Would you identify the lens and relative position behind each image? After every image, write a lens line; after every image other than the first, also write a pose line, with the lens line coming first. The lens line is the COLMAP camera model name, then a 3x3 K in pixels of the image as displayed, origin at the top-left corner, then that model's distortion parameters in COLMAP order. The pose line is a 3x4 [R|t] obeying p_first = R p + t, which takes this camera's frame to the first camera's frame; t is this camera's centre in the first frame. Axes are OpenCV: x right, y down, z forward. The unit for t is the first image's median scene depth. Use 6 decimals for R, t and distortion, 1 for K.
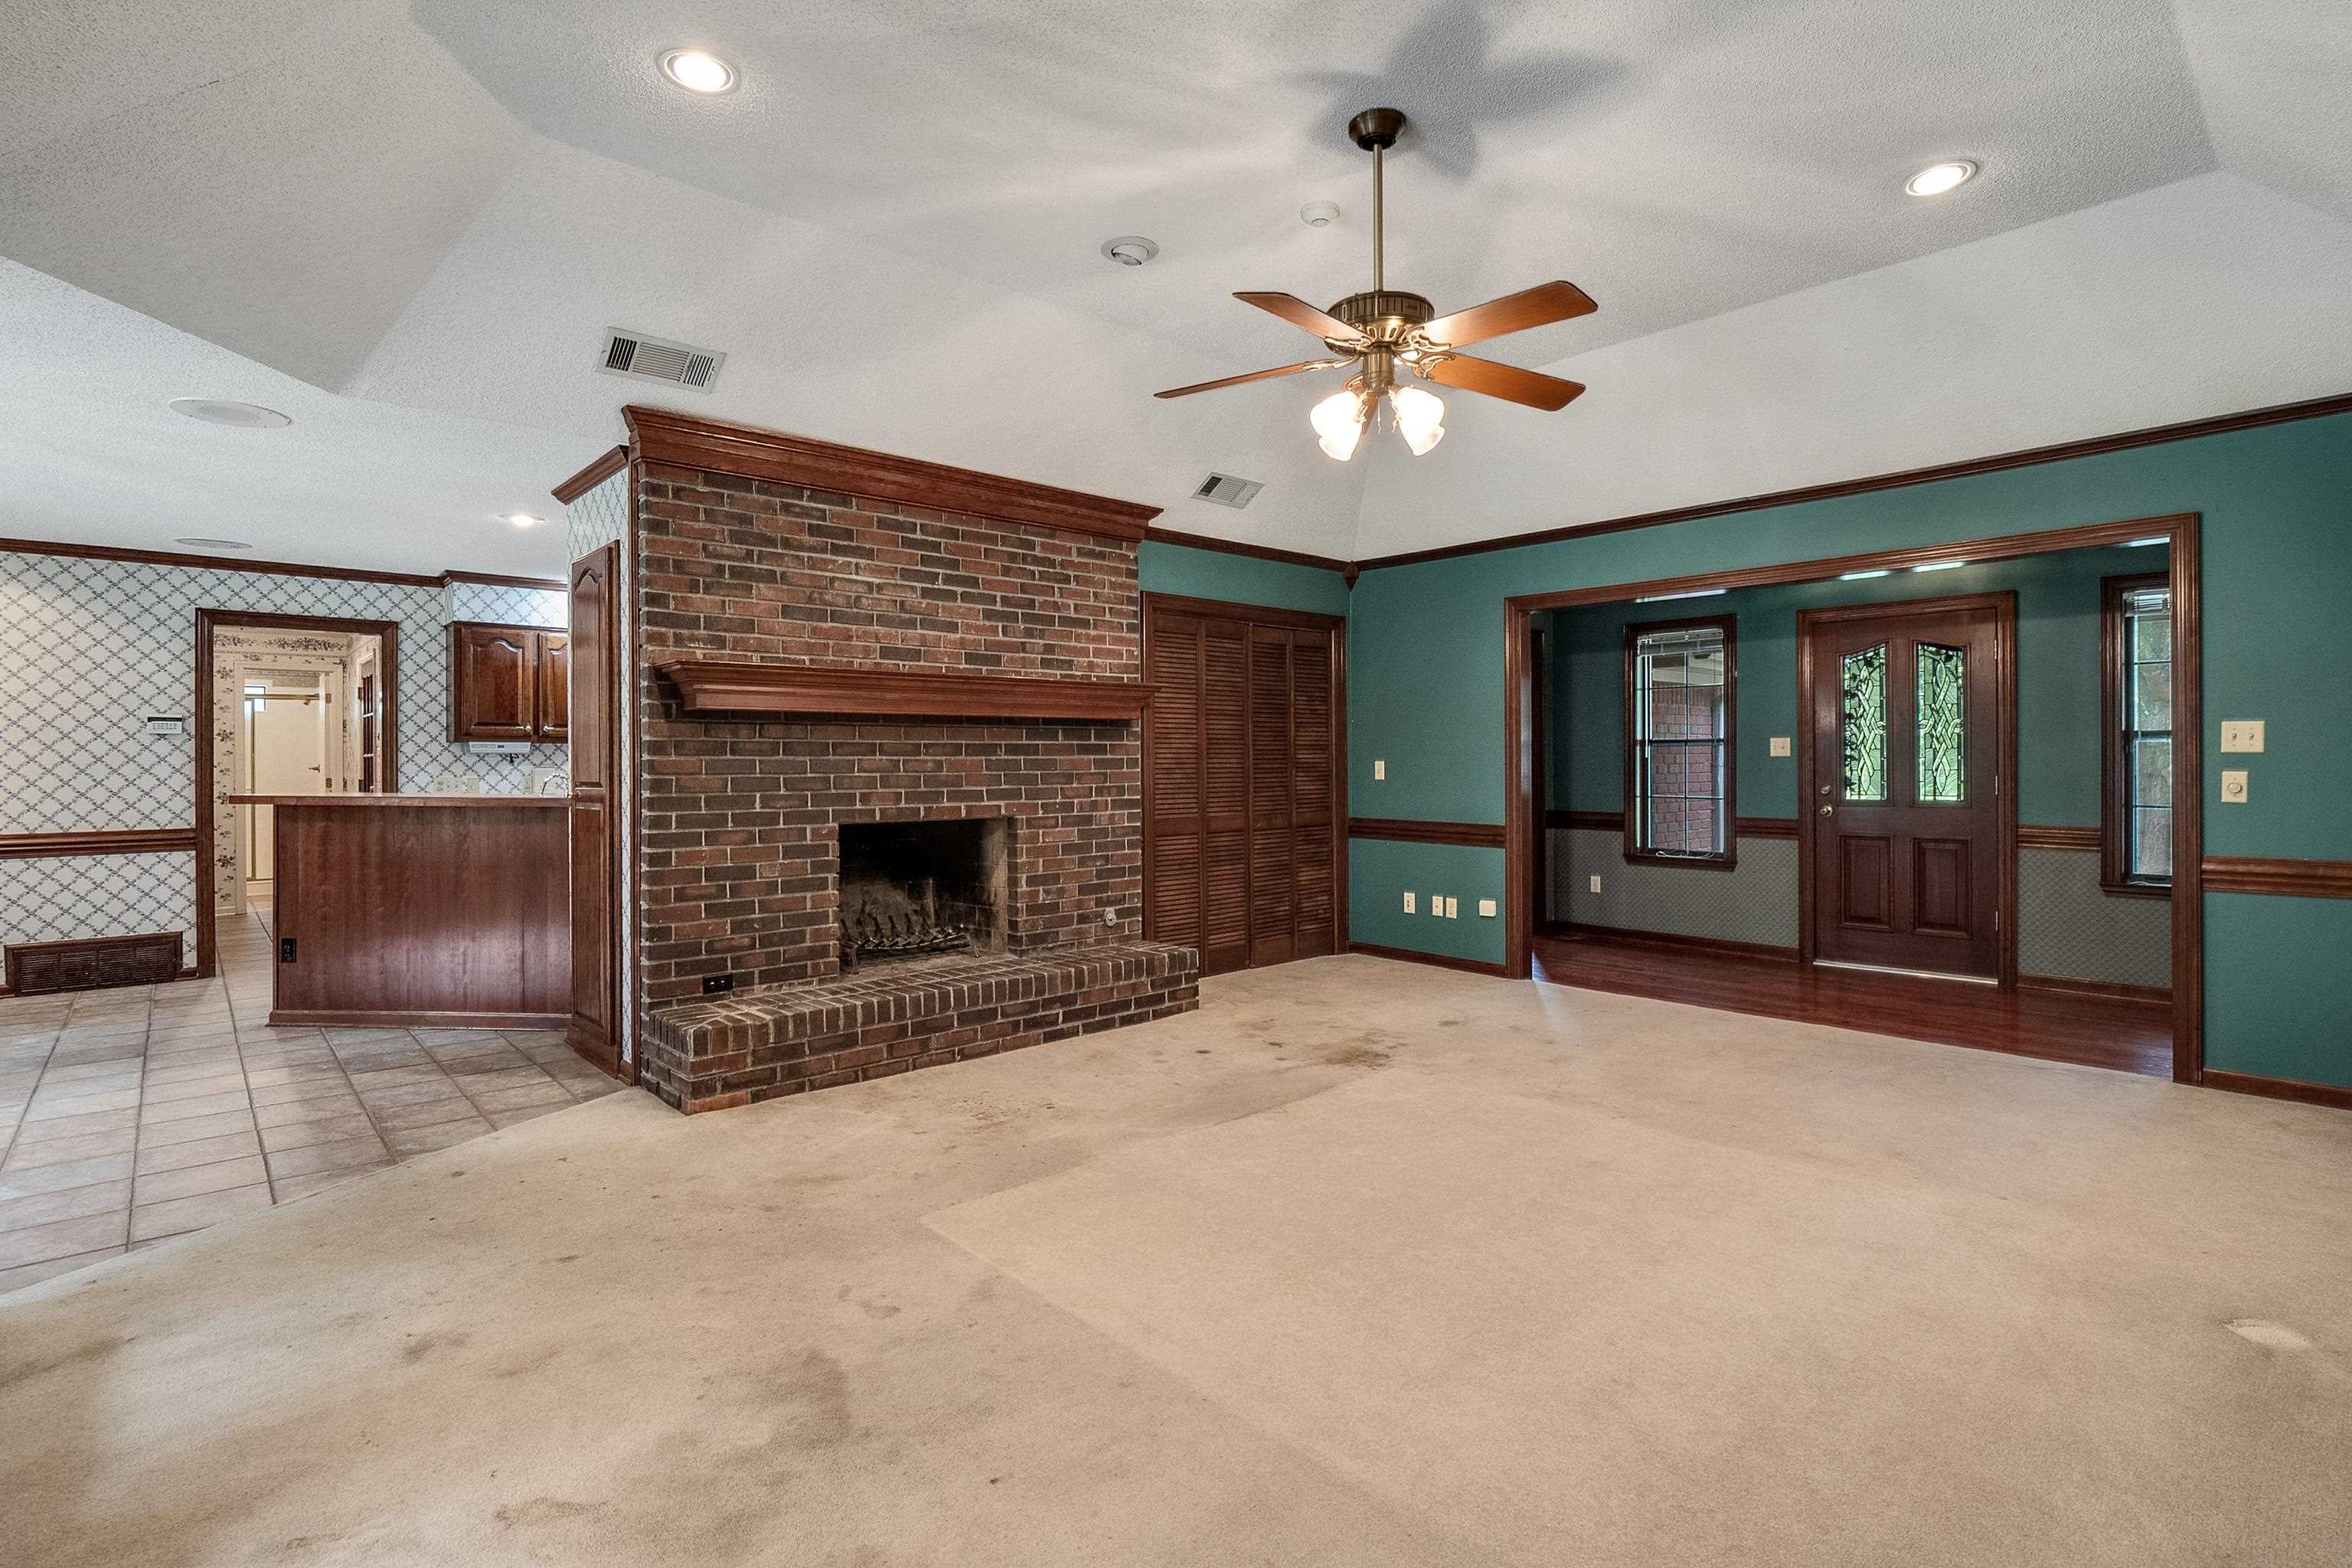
lens RADIAL K [[1132.4, 0, 1182.7], [0, 1132.4, 767.4], [0, 0, 1]] dist [0.001336, -0.000038]
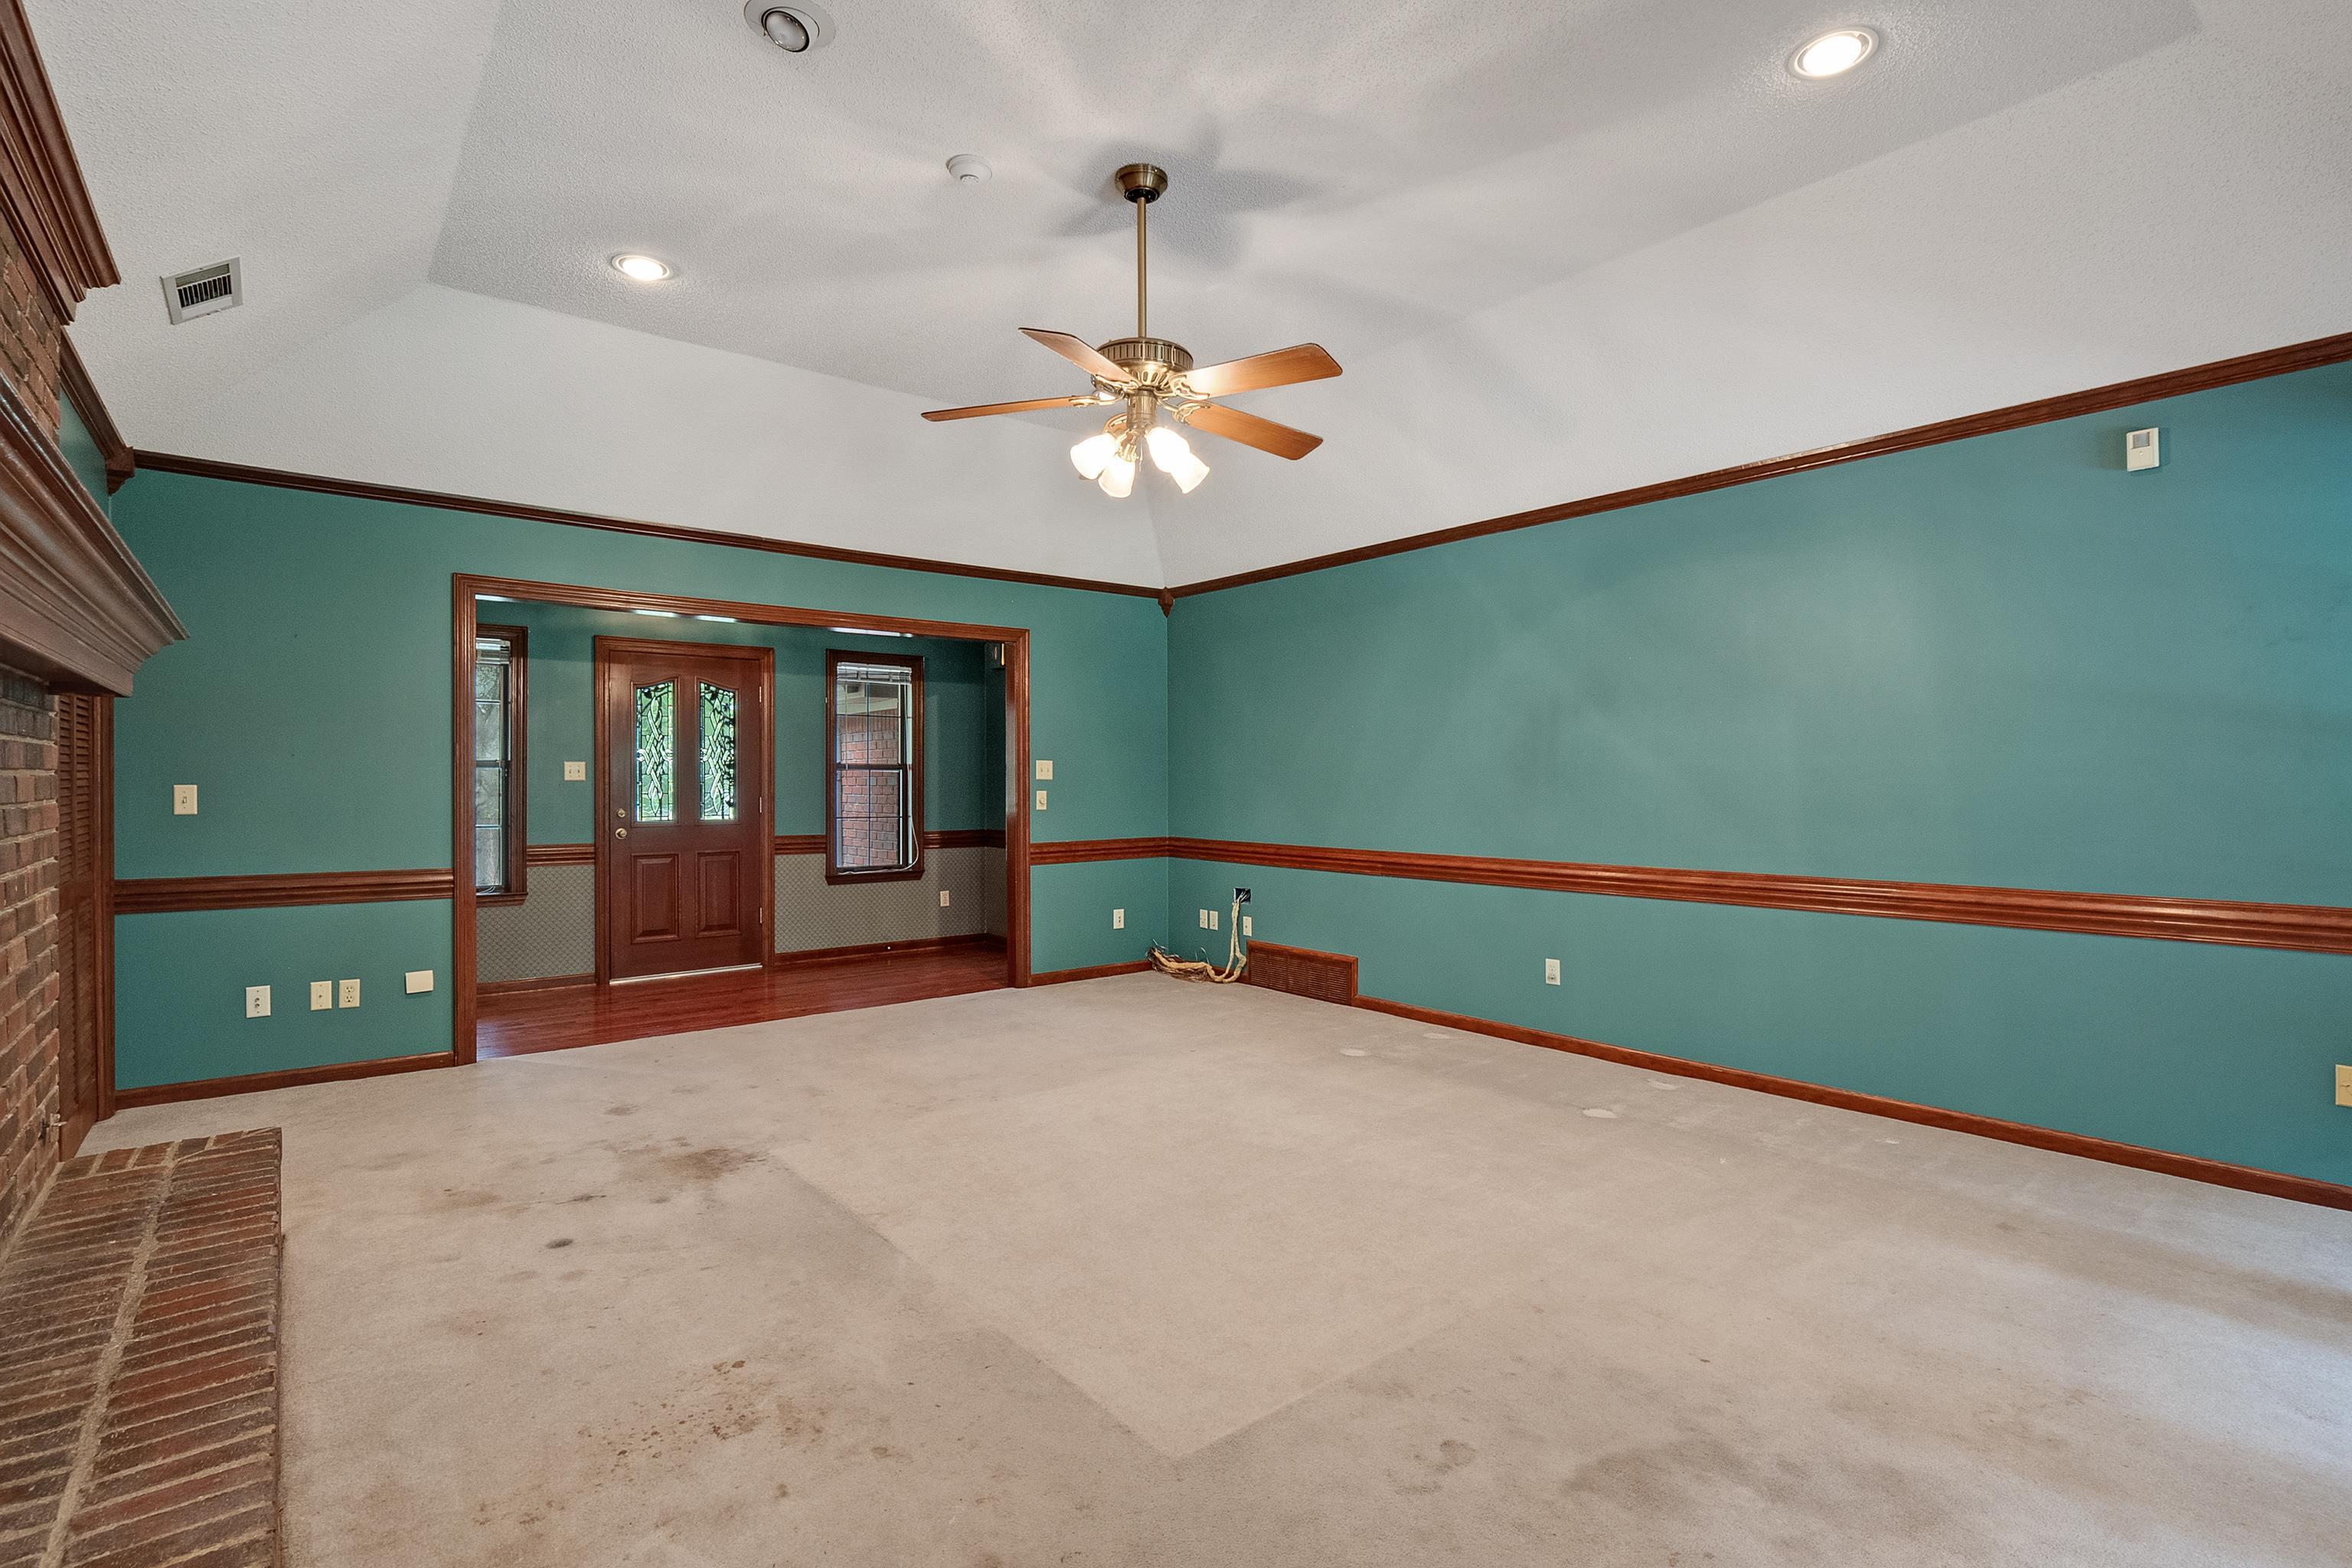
lens RADIAL K [[1104.2, 0, 1176.0], [0, 1104.2, 784.0], [0, 0, 1]] dist [-0.011094, -0.000237]
pose [[0.050135, 0.002594, 0.998739, -0.640924], [0.007167, 0.999970, -0.002957, -0.000693], [-0.998717, 0.007306, 0.050115, 0.695243]]
